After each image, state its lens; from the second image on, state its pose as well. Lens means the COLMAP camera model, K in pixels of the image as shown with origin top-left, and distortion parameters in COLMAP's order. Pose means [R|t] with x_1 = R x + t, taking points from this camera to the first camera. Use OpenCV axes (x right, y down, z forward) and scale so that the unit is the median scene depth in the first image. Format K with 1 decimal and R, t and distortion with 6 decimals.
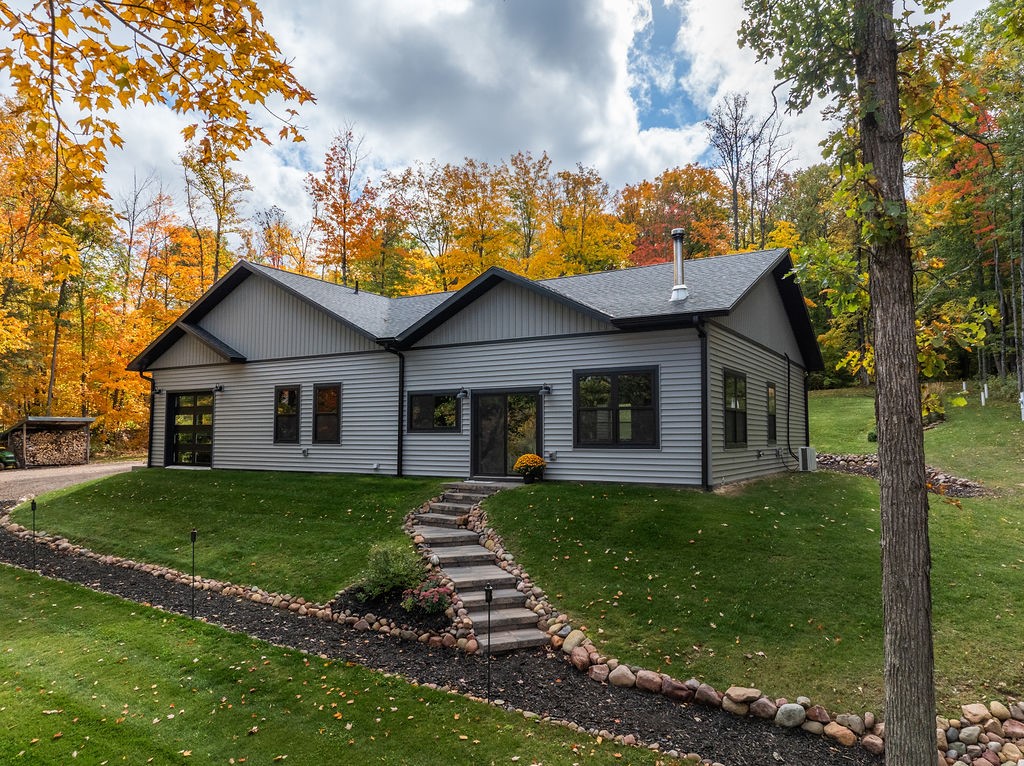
lens RADIAL K [[716.7, 0, 508.9], [0, 716.7, 381.5], [0, 0, 1]] dist [-0.031075, -0.016629]
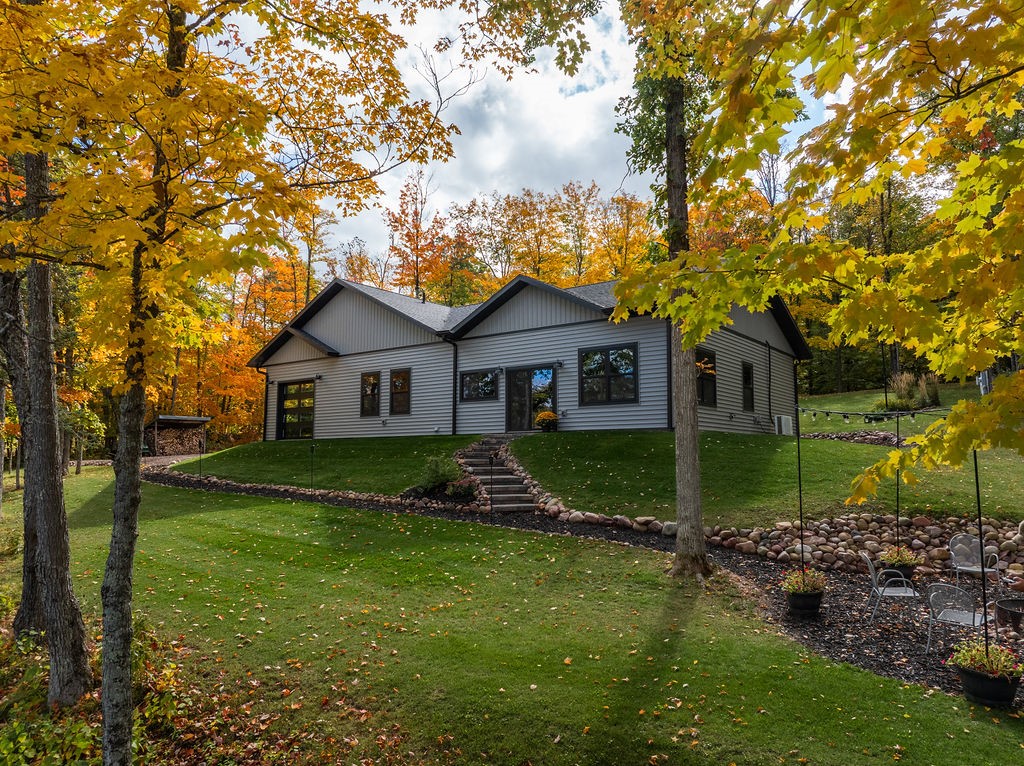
lens RADIAL K [[716.7, 0, 516.7], [0, 716.7, 382.4], [0, 0, 1]] dist [-0.031075, -0.016629]
pose [[0.995422, -0.013708, -0.094592, 0.081853], [0.010599, 0.999389, -0.033296, 0.073155], [0.094990, 0.032141, 0.994959, -0.283587]]
